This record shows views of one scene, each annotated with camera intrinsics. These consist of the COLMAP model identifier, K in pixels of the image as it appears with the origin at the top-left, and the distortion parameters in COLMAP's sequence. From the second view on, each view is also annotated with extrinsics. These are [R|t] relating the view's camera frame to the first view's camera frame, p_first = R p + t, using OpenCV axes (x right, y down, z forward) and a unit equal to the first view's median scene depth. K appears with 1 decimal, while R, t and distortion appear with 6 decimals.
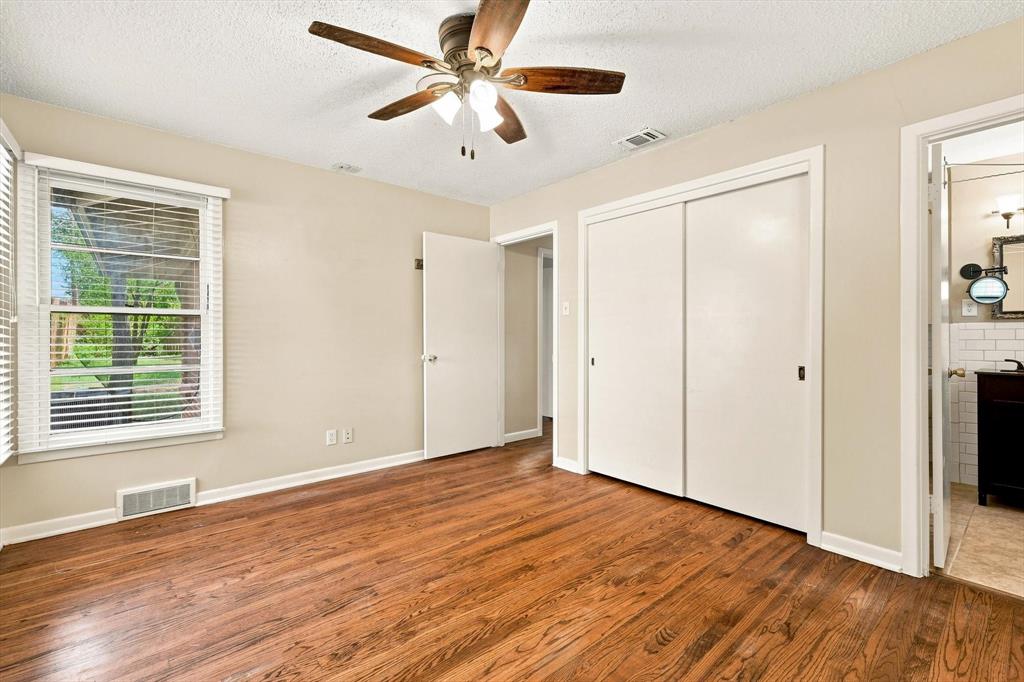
lens RADIAL K [[449.1, 0, 509.7], [0, 449.1, 336.1], [0, 0, 1]] dist [0.014057, -0.000509]
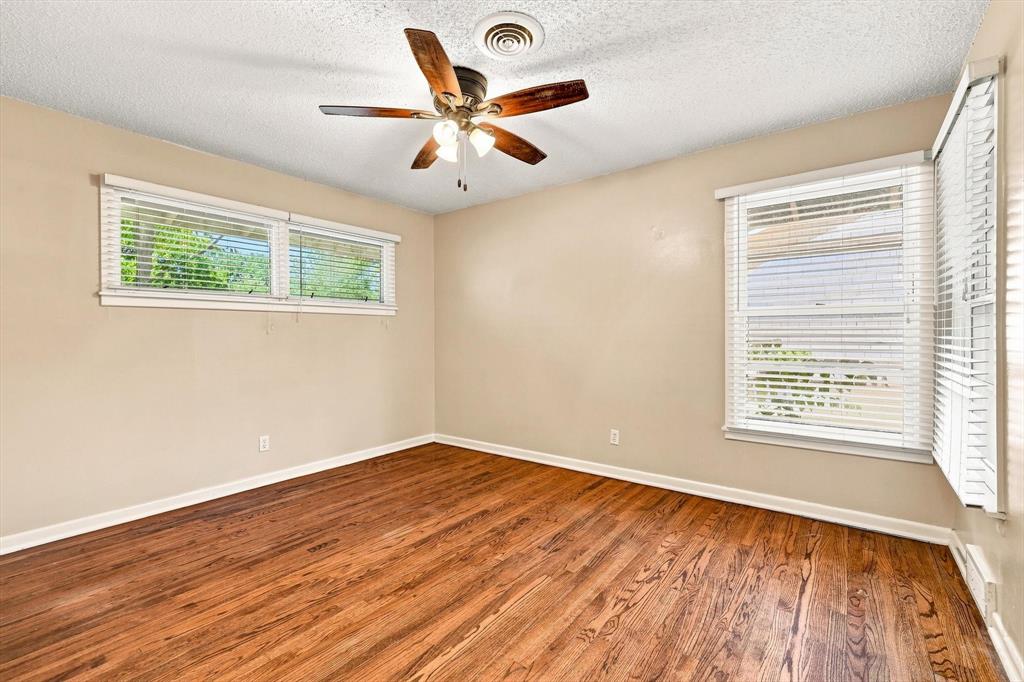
lens RADIAL K [[449.1, 0, 510.9], [0, 449.1, 340.4], [0, 0, 1]] dist [0.014057, -0.000509]
pose [[-0.976235, 0.010435, -0.216463, 0.035695], [0.008513, 0.999916, 0.009813, -0.007562], [0.216548, 0.007737, -0.976241, 1.931452]]
